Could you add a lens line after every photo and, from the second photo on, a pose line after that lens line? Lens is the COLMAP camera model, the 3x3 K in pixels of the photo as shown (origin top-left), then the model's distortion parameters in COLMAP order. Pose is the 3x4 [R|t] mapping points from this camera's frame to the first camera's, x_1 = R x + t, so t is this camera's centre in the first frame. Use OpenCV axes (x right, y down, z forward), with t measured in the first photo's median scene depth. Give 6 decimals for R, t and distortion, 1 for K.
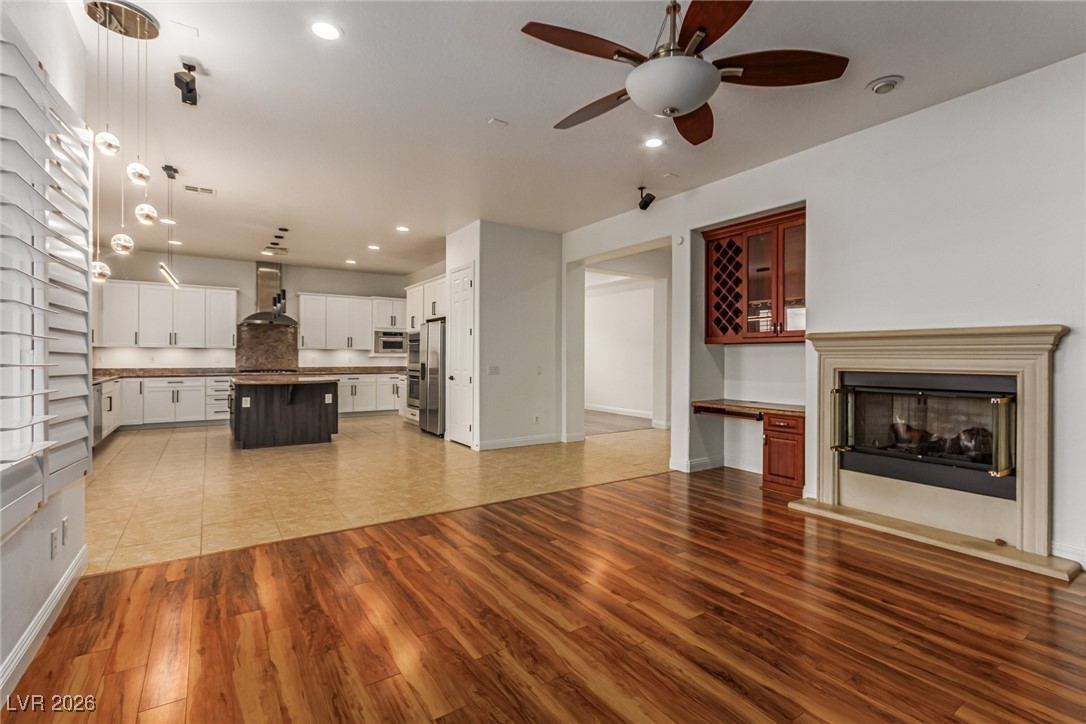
lens RADIAL K [[500.4, 0, 557.5], [0, 500.4, 356.2], [0, 0, 1]] dist [0.000504, 0.000025]
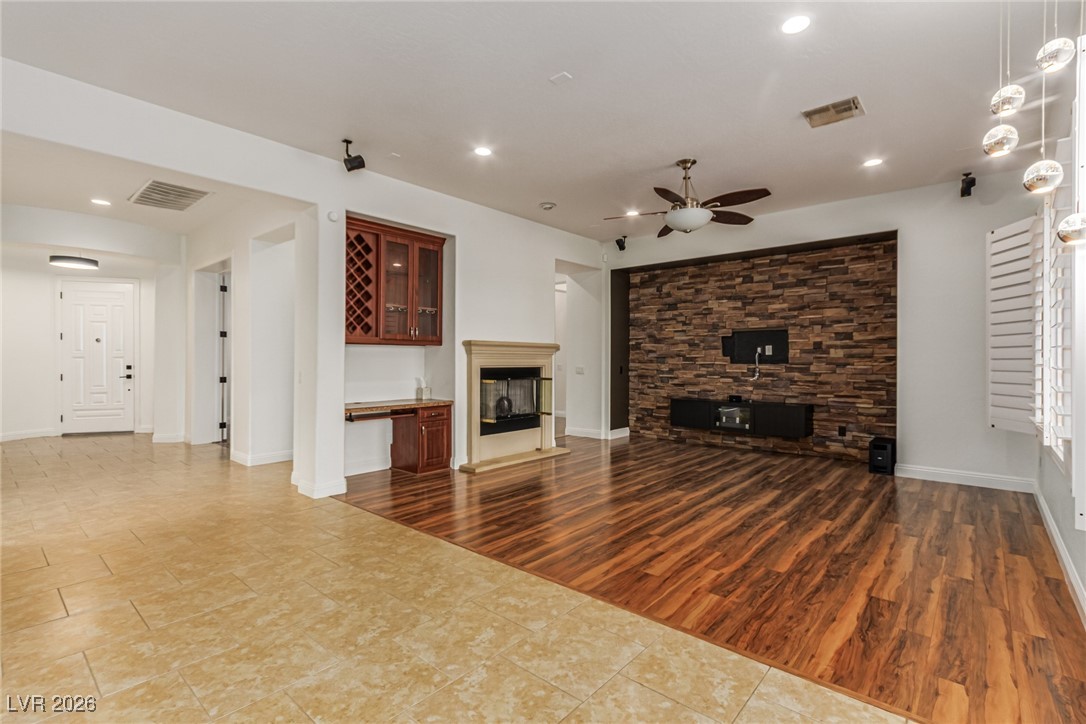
lens RADIAL K [[500.4, 0, 555.6], [0, 500.4, 357.1], [0, 0, 1]] dist [0.000504, 0.000025]
pose [[-0.254532, -0.000408, 0.967064, -1.169173], [-0.003689, 0.999993, -0.000549, -0.001476], [-0.967057, -0.003707, -0.254532, 1.545411]]
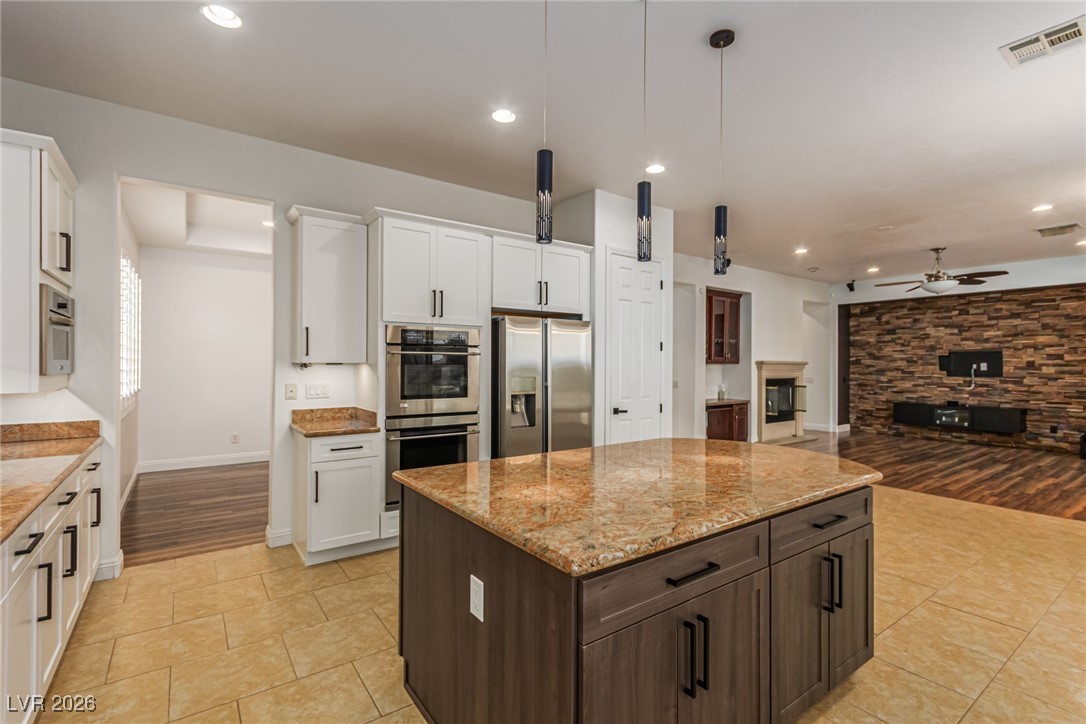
lens RADIAL K [[500.4, 0, 545.0], [0, 500.4, 360.7], [0, 0, 1]] dist [0.000504, 0.000025]
pose [[-0.017757, 0.000308, 0.999842, -2.103021], [-0.005181, 0.999986, -0.000401, -0.056676], [-0.999829, -0.005187, -0.017755, 2.641743]]
